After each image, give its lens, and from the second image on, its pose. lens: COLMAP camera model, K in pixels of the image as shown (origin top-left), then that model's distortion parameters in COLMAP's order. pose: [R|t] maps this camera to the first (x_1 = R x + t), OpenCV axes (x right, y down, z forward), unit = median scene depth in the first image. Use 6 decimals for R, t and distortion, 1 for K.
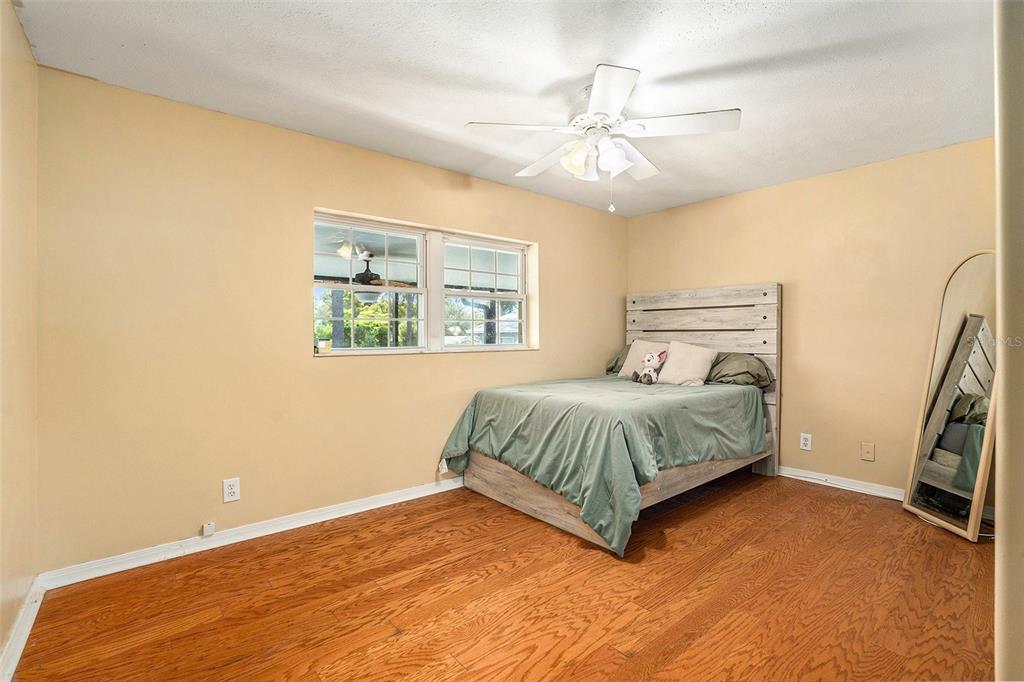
lens RADIAL K [[467.1, 0, 519.6], [0, 467.1, 337.7], [0, 0, 1]] dist [-0.040971, 0.000984]
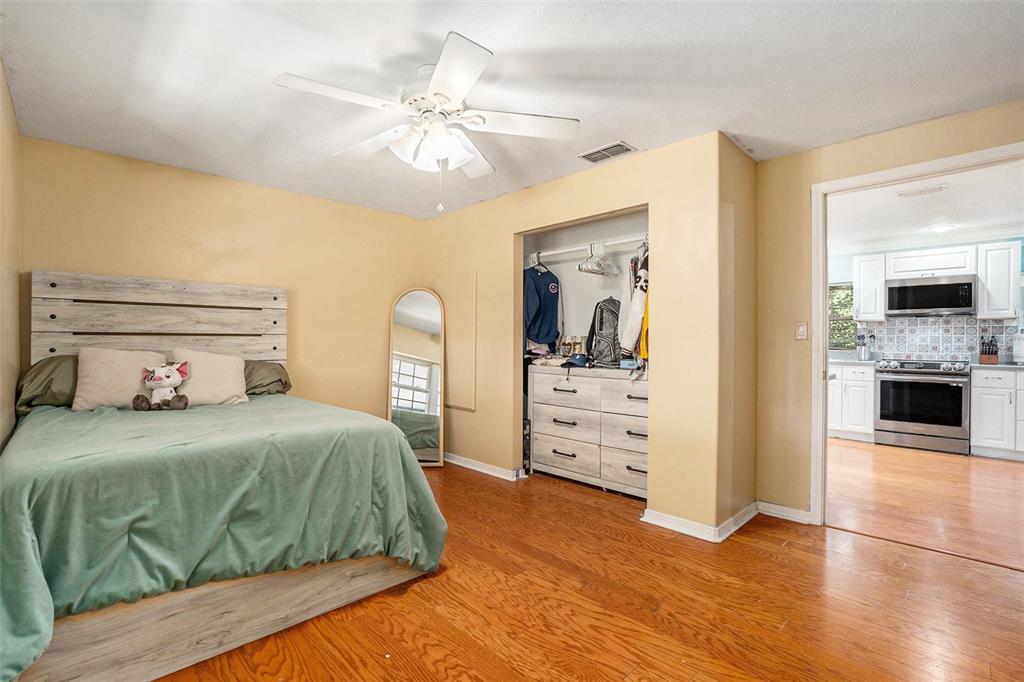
lens RADIAL K [[467.1, 0, 519.5], [0, 467.1, 342.1], [0, 0, 1]] dist [-0.040971, 0.000984]
pose [[-0.076880, 0.000132, 0.997040, -0.607106], [0.002313, 0.999997, 0.000046, -0.002306], [-0.997038, 0.002310, -0.076881, 0.726832]]
